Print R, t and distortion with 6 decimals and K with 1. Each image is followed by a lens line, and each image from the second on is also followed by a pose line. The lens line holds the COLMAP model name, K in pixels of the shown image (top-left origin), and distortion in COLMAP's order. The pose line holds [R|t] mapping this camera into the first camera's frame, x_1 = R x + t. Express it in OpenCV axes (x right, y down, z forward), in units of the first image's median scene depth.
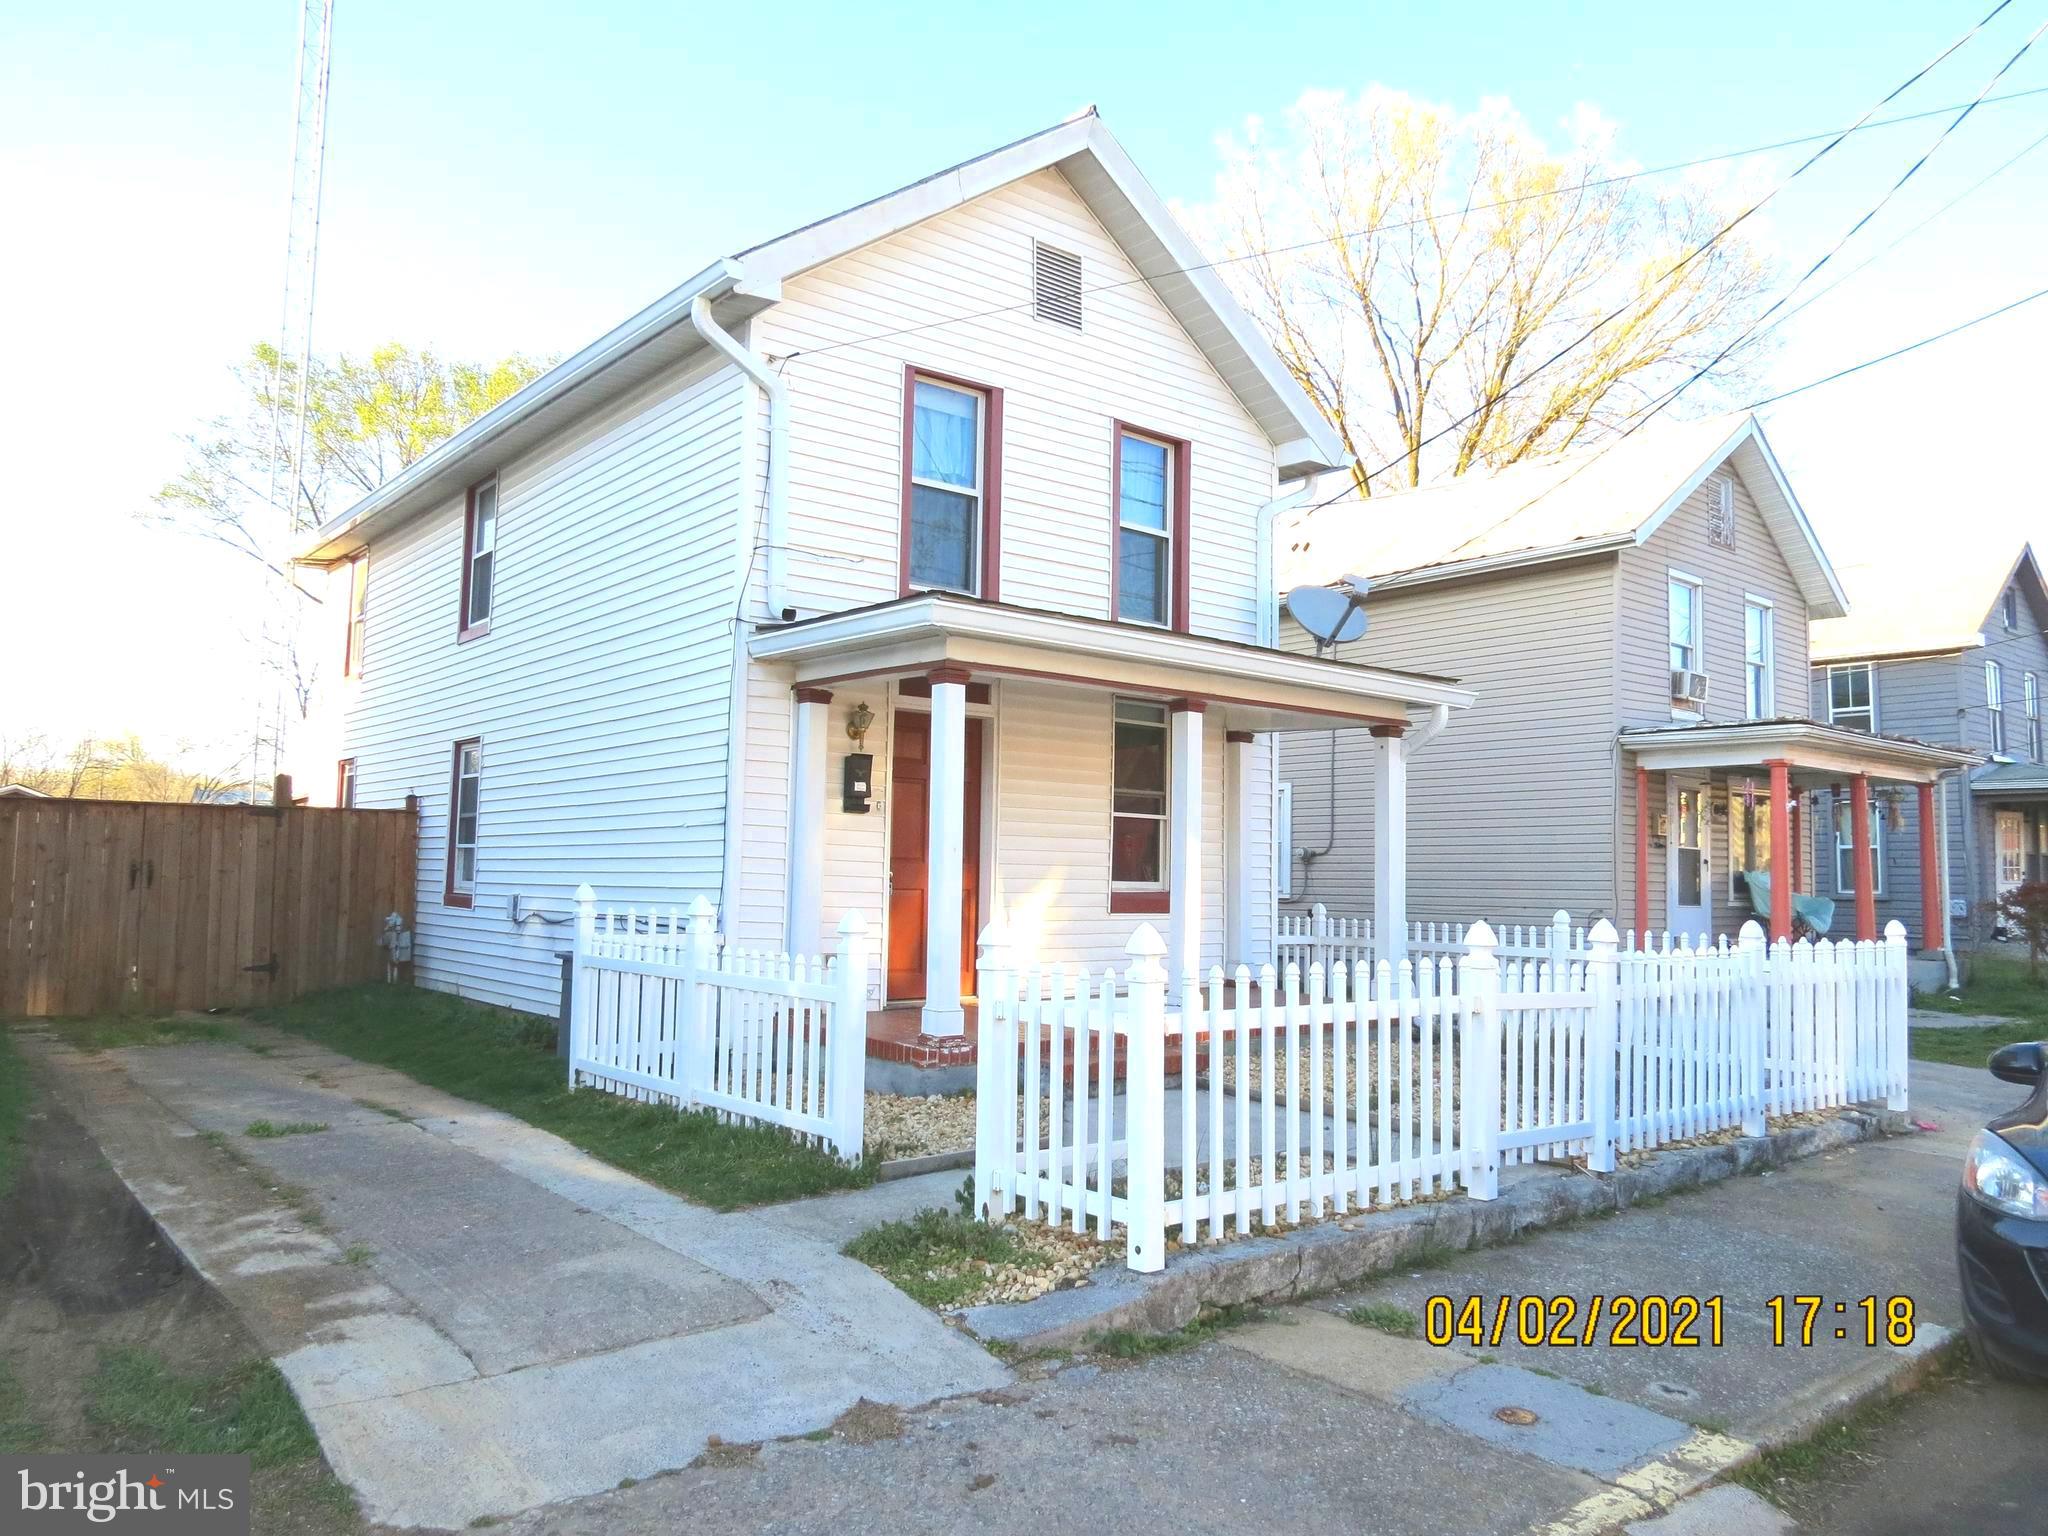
lens RADIAL K [[1451.0, 0, 1029.1], [0, 1451.0, 768.9], [0, 0, 1]] dist [-0.031833, 0.010650]
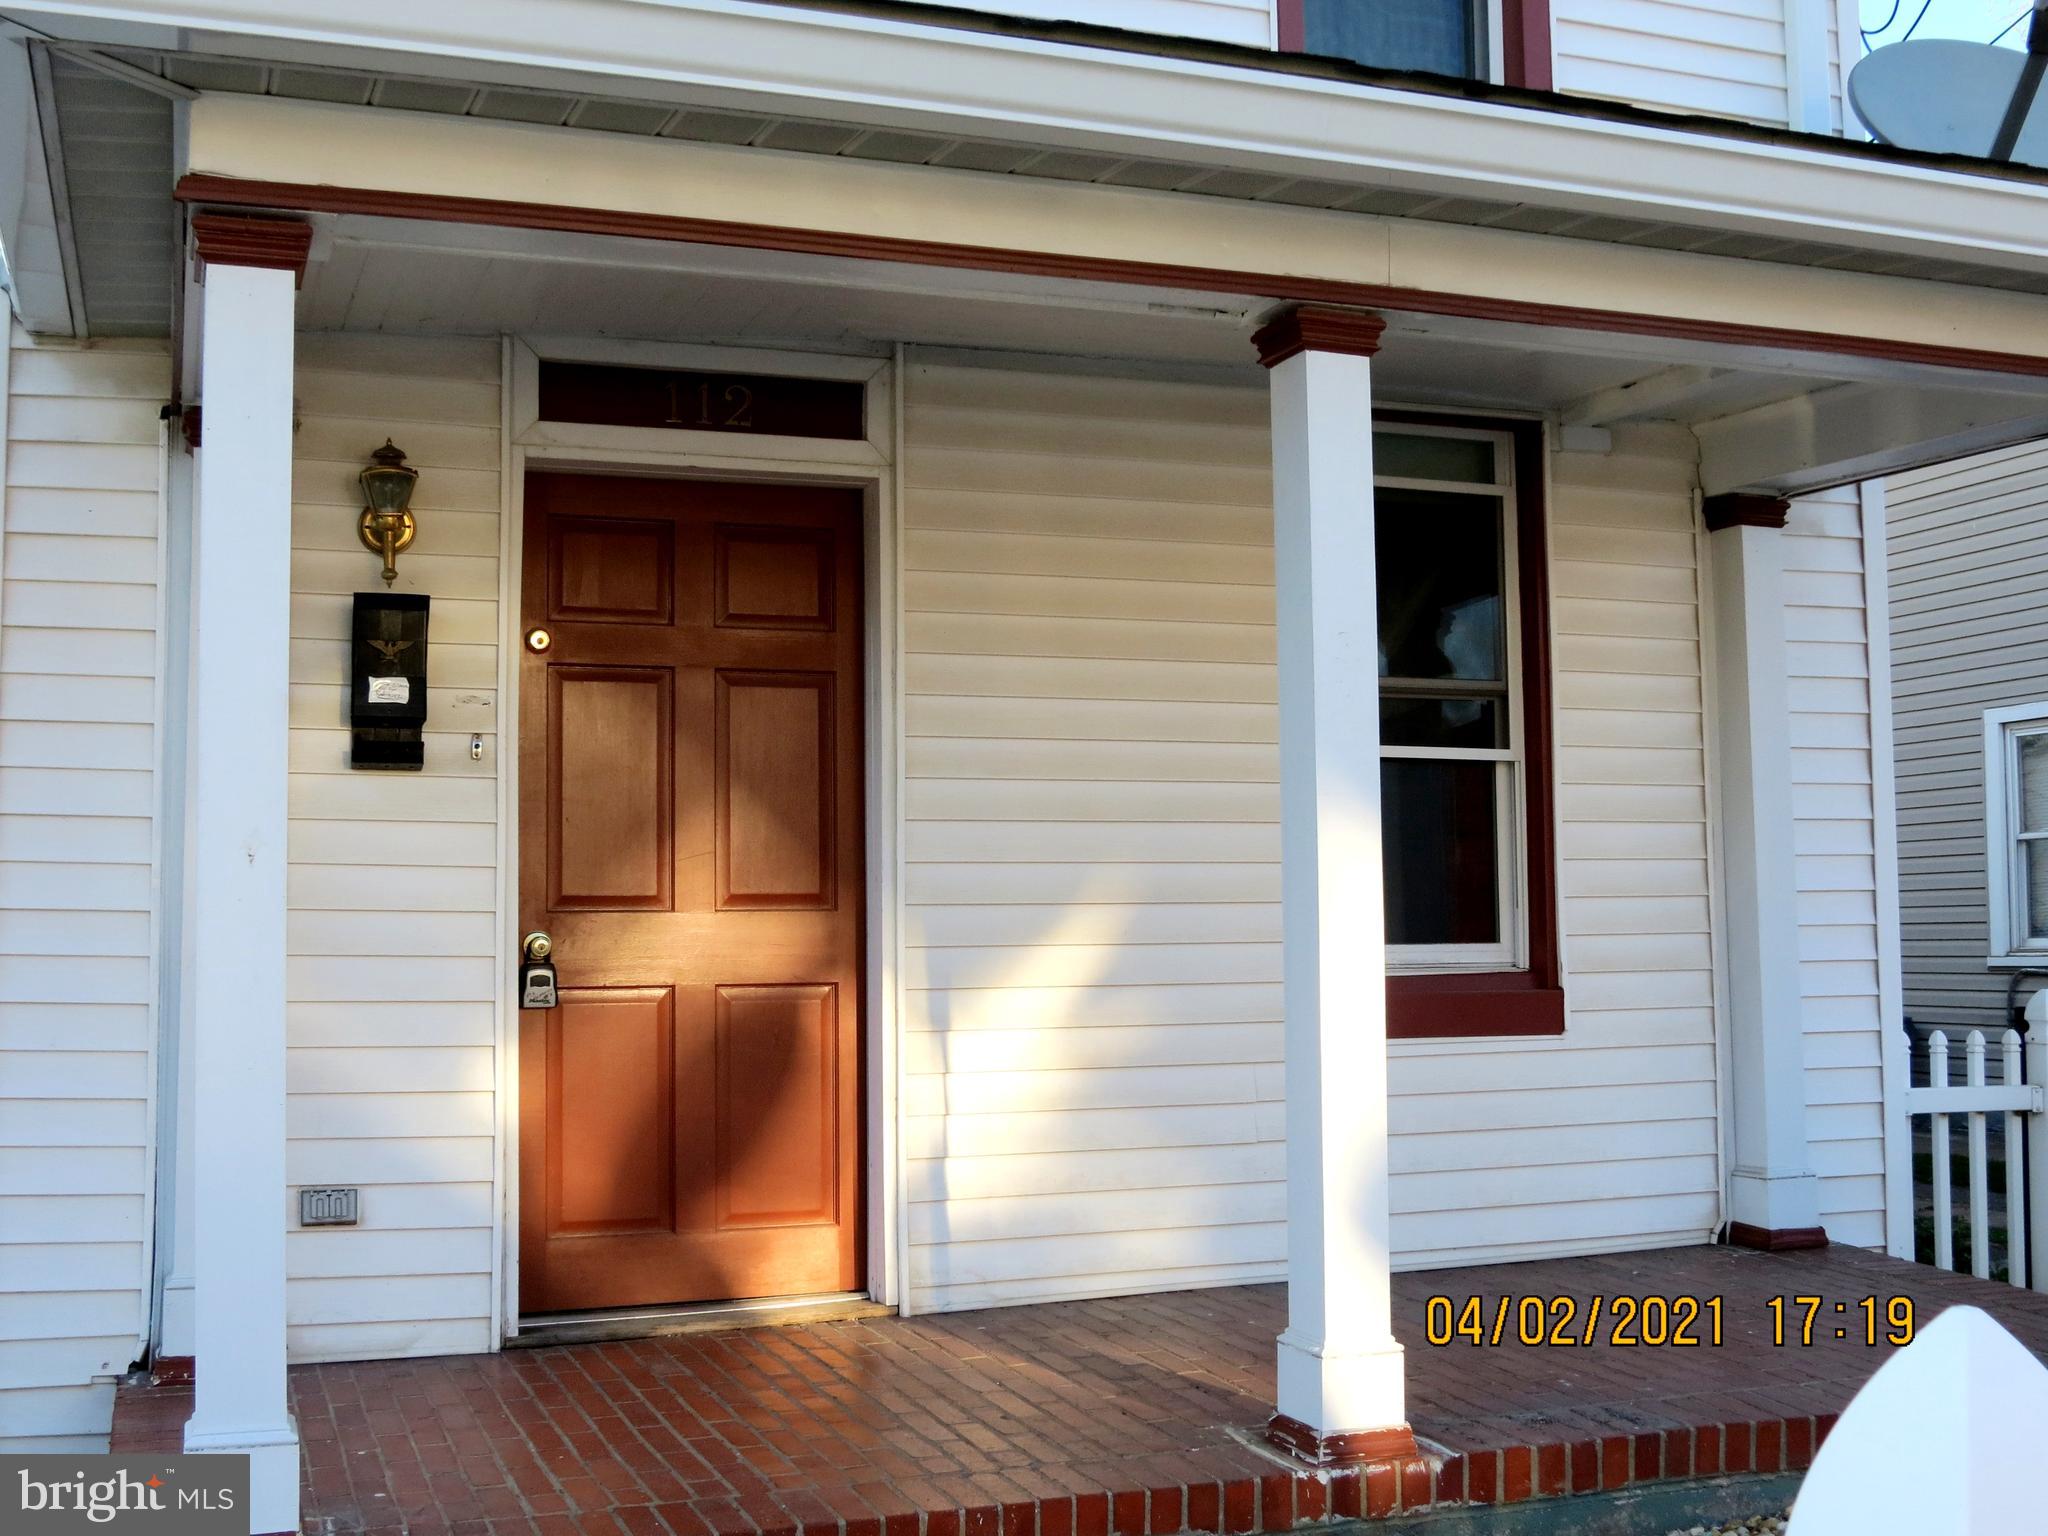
lens RADIAL K [[2321.8, 0, 1028.5], [0, 2321.8, 773.2], [0, 0, 1]] dist [-0.067799, 0.028519]
pose [[0.945803, -0.051993, -0.320551, 0.172701], [0.052918, 0.998582, -0.005832, 0.037446], [0.320400, -0.011447, 0.947213, 0.473007]]
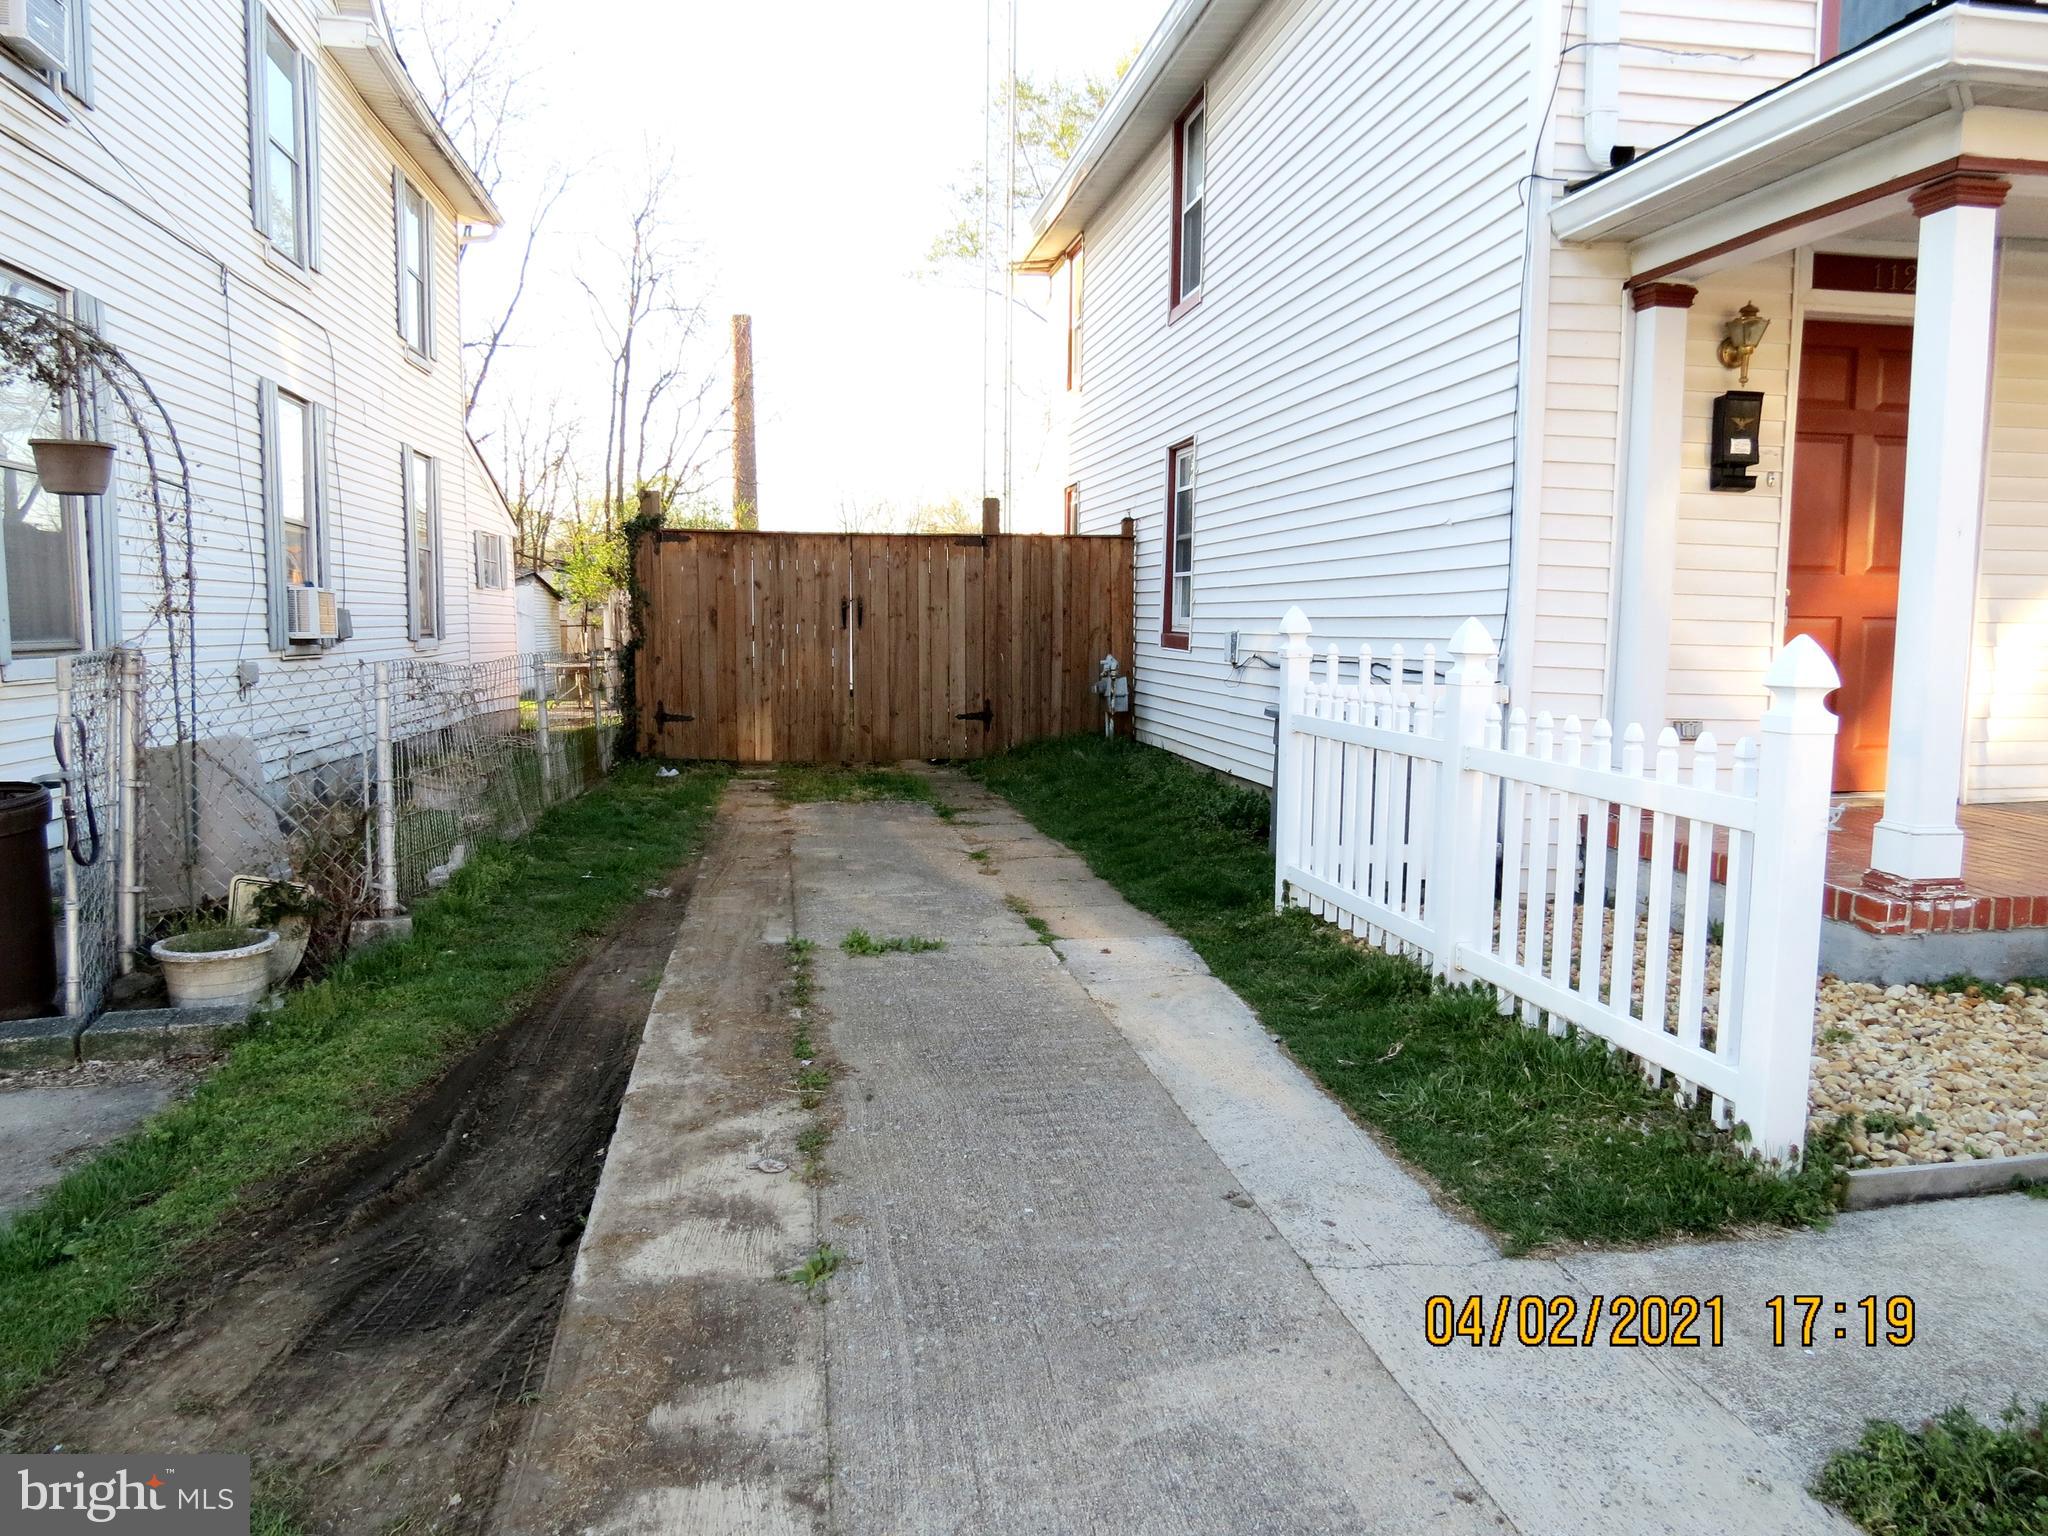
lens RADIAL K [[1451.0, 0, 1029.1], [0, 1451.0, 768.9], [0, 0, 1]] dist [-0.031833, 0.010650]
pose [[0.867613, 0.042314, -0.495435, -0.062252], [0.043651, 0.986044, 0.160660, 0.031301], [0.495319, -0.161017, 0.853658, 0.279878]]
